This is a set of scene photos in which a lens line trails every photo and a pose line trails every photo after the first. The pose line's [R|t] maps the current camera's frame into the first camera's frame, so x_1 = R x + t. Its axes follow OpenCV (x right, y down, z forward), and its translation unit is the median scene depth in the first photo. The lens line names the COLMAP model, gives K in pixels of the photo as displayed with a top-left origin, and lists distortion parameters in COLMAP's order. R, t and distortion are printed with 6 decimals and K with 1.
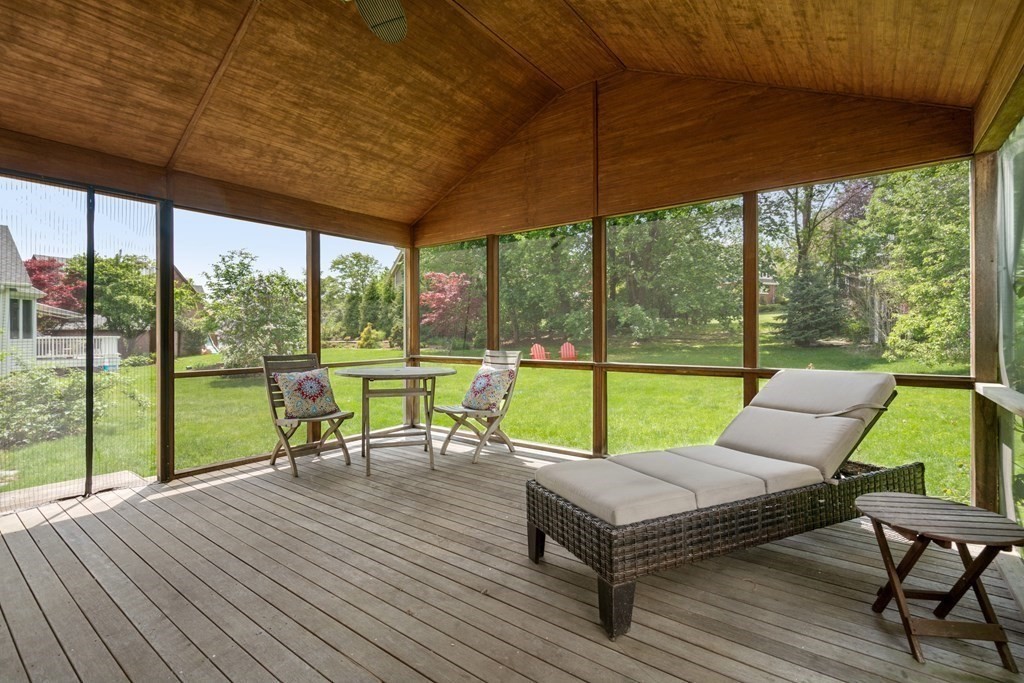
lens RADIAL K [[475.0, 0, 515.0], [0, 475.0, 342.0], [0, 0, 1]] dist [-0.002140, 0.001334]
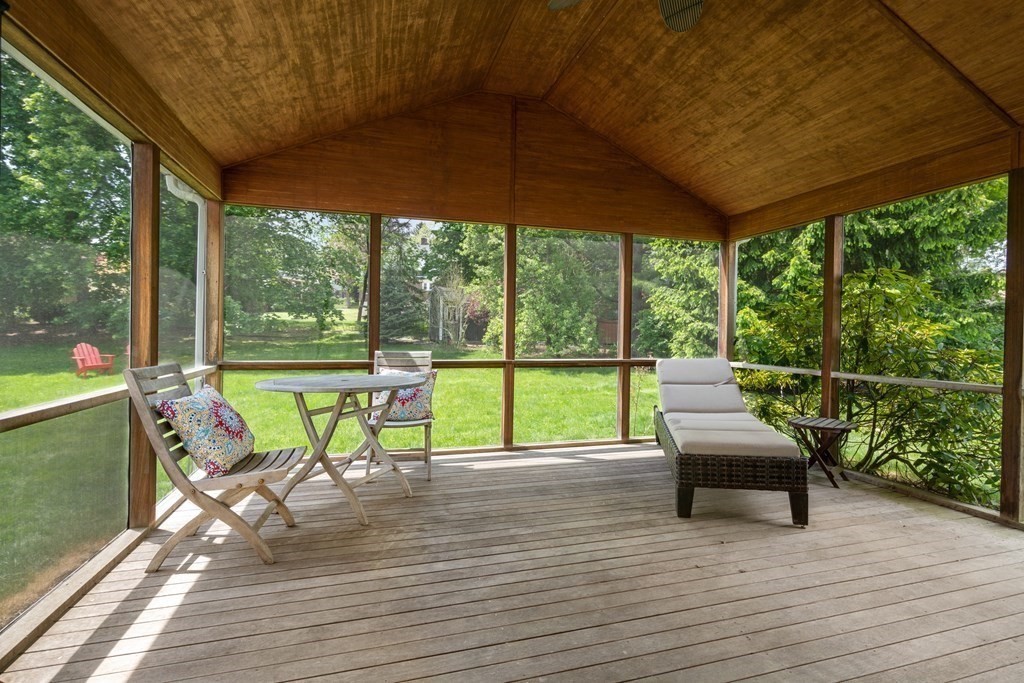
lens RADIAL K [[490.2, 0, 512.0], [0, 490.2, 341.5], [0, 0, 1]] dist [-0.000875, 0.000462]
pose [[0.590110, -0.005302, 0.807305, -0.810802], [0.002162, 0.999985, 0.004987, -0.003816], [-0.807320, -0.001197, 0.590113, 0.391963]]
